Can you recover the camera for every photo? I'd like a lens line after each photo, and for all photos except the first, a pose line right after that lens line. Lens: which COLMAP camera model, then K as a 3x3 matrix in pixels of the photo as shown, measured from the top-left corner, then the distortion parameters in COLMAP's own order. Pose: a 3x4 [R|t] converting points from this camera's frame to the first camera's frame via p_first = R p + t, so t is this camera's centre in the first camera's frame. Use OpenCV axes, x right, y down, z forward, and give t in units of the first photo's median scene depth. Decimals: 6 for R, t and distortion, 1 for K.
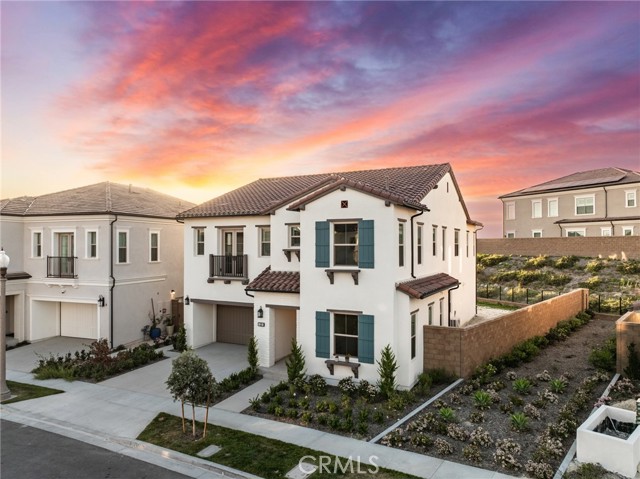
lens RADIAL K [[434.0, 0, 322.1], [0, 434.0, 231.0], [0, 0, 1]] dist [-0.036837, 0.006829]
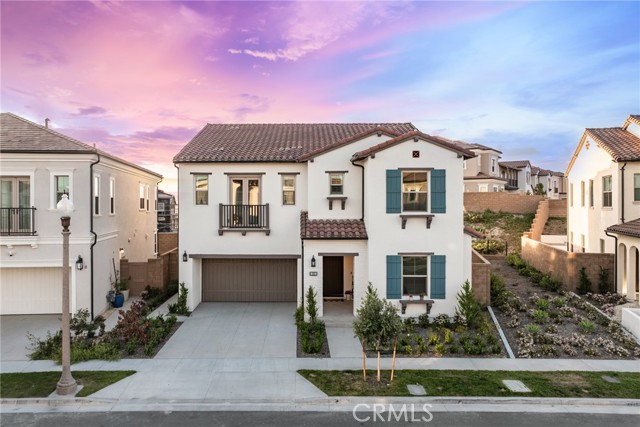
lens RADIAL K [[454.4, 0, 290.1], [0, 454.4, 189.1], [0, 0, 1]] dist [-0.033141, 0.001235]
pose [[0.908738, 0.013250, 0.417156, -0.621402], [-0.014057, 0.999901, -0.001137, 0.027748], [-0.417130, -0.004831, 0.908834, 0.101099]]
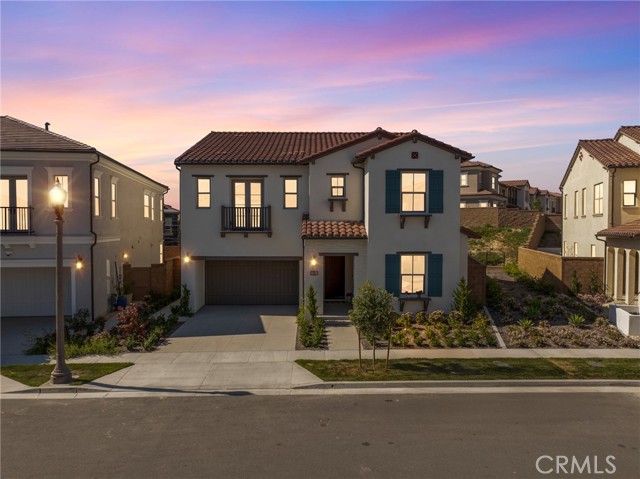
lens RADIAL K [[443.7, 0, 319.7], [0, 443.7, 224.2], [0, 0, 1]] dist [-0.030505, -0.004994]
pose [[0.889245, 0.003678, 0.457417, -0.598069], [-0.017108, 0.999535, 0.025221, 0.078837], [-0.457112, -0.030253, 0.888895, 0.102591]]
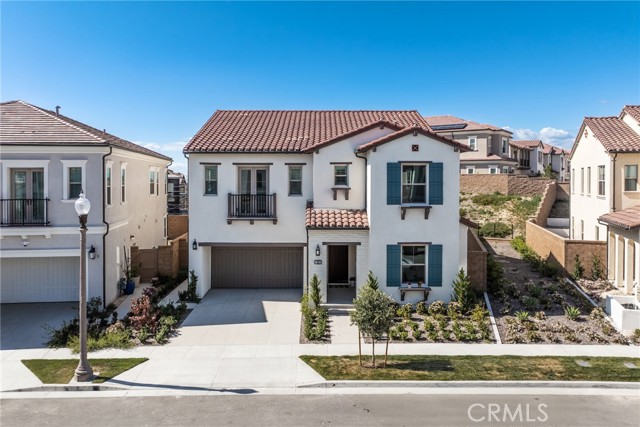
lens RADIAL K [[472.0, 0, 317.8], [0, 472.0, 159.7], [0, 0, 1]] dist [-0.030977, -0.000729]
pose [[0.896578, 0.015947, 0.442599, -0.641423], [-0.016774, 0.999857, -0.002046, -0.023091], [-0.442568, -0.005590, 0.896717, 0.010481]]
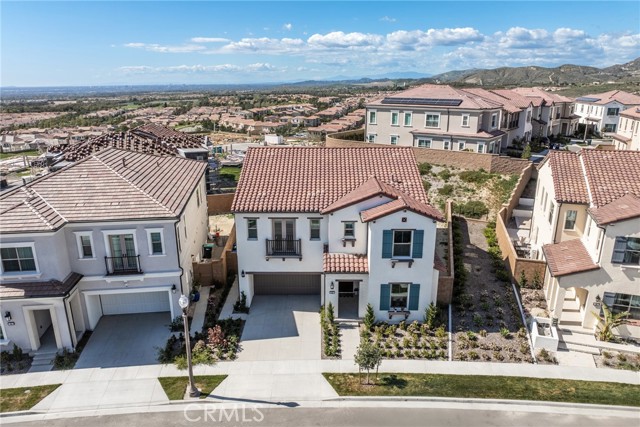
lens RADIAL K [[443.8, 0, 319.7], [0, 443.8, 203.2], [0, 0, 1]] dist [-0.031847, -0.002234]
pose [[0.900852, -0.113122, 0.419129, -0.774150], [-0.013188, 0.957878, 0.286874, -0.501348], [-0.433926, -0.263958, 0.861414, -0.181204]]
